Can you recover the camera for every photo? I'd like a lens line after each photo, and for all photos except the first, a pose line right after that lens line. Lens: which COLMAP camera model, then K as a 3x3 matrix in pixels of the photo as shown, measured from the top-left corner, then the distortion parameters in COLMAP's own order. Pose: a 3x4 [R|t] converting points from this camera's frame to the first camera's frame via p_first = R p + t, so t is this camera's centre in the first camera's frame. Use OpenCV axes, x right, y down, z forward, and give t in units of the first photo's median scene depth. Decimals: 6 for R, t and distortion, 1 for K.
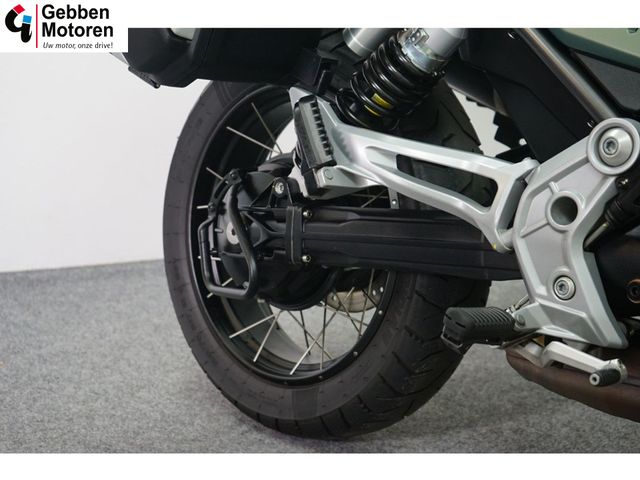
lens RADIAL K [[1173.4, 0, 320.0], [0, 1173.4, 240.0], [0, 0, 1]] dist [-0.073332, -0.209062]
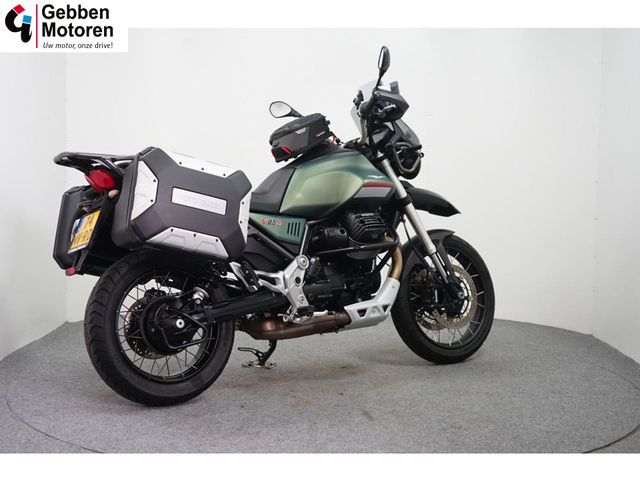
lens RADIAL K [[917.8, 0, 320.0], [0, 917.8, 240.0], [0, 0, 1]] dist [-0.045873, -0.038916]
pose [[0.150843, -0.051980, 0.987190, -2.587939], [0.271781, 0.962316, 0.009142, -0.150352], [-0.950464, 0.266920, 0.159286, 0.383312]]
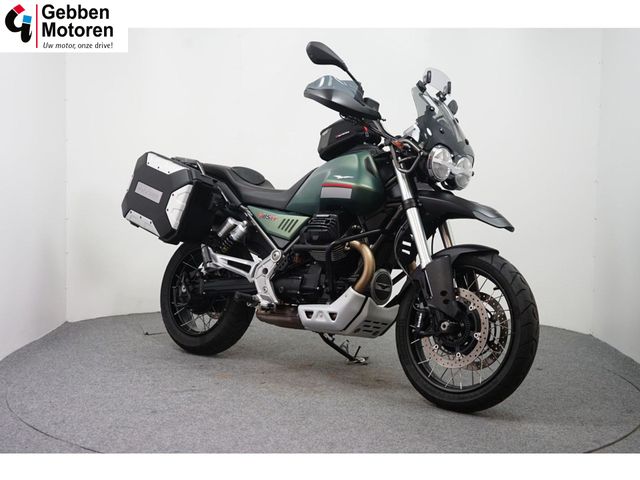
lens RADIAL K [[917.8, 0, 320.0], [0, 917.8, 240.0], [0, 0, 1]] dist [-0.045873, -0.038916]
pose [[0.996136, 0.036311, 0.079968, 0.128801], [-0.017504, 0.974347, -0.224369, 0.559061], [-0.086064, 0.222102, 0.971218, -2.081978]]
